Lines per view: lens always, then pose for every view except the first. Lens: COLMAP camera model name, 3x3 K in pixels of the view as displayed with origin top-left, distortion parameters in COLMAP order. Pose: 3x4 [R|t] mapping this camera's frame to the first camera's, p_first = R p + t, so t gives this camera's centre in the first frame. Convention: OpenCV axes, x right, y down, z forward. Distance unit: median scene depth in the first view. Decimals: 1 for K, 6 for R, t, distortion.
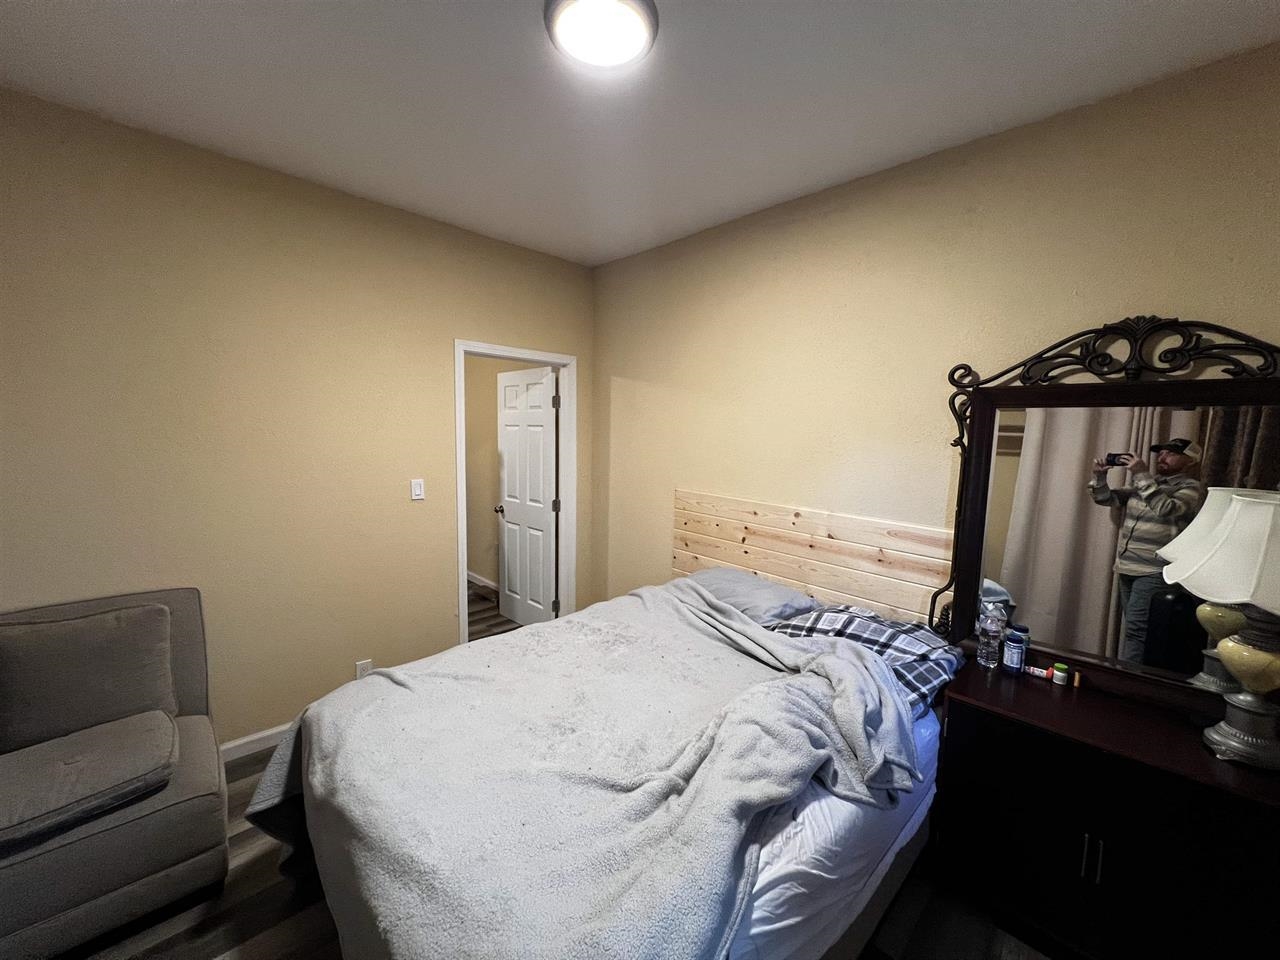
lens RADIAL K [[508.7, 0, 640.9], [0, 508.7, 480.0], [0, 0, 1]] dist [-0.003138, 0.000507]
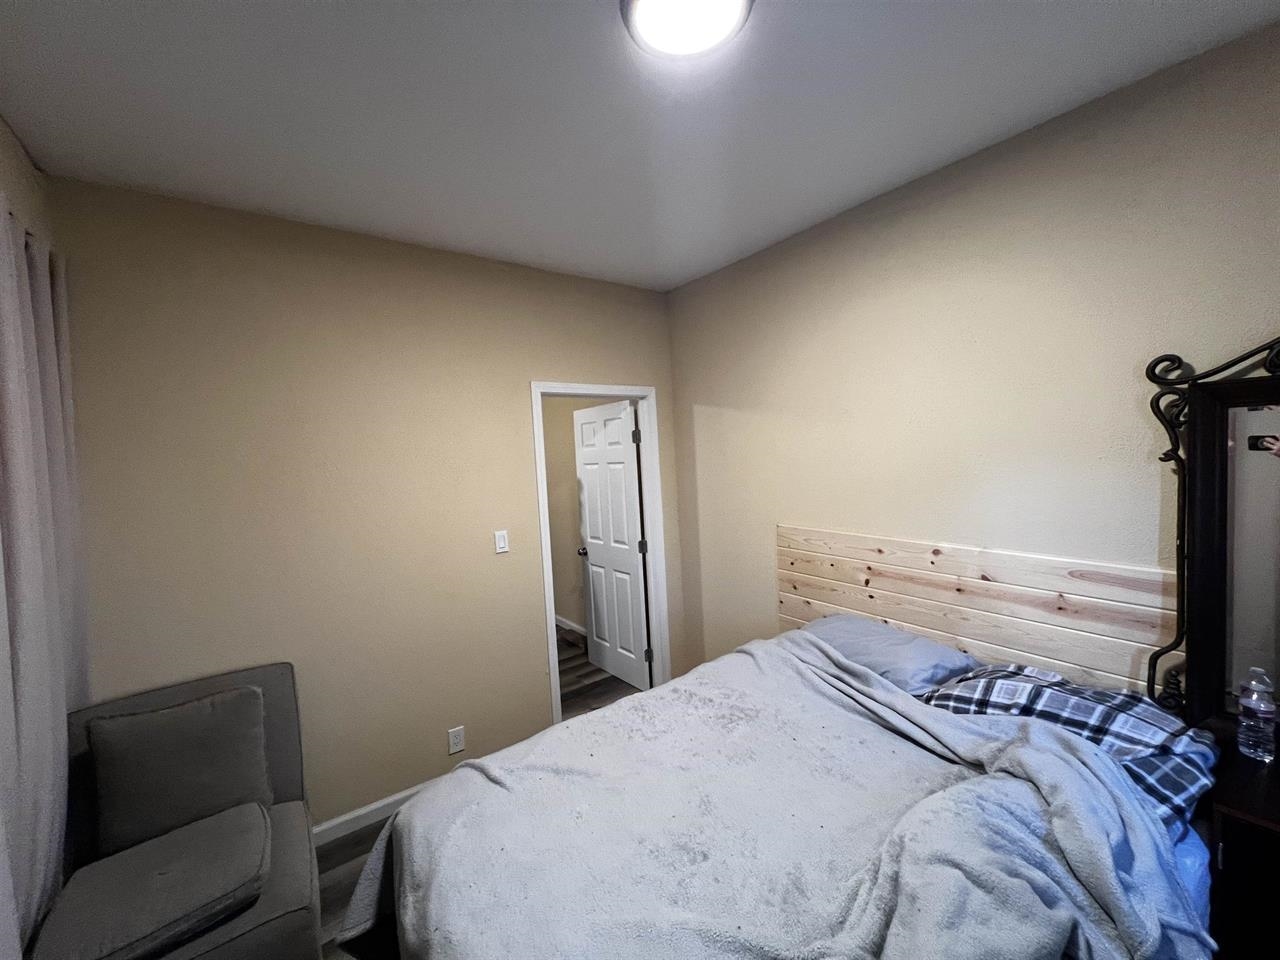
lens RADIAL K [[508.7, 0, 639.6], [0, 508.7, 478.3], [0, 0, 1]] dist [-0.003138, 0.000507]
pose [[0.988109, -0.067654, -0.138071, -0.062259], [0.061094, 0.996817, -0.051218, -0.048551], [0.141096, 0.042173, 0.989097, 0.126984]]
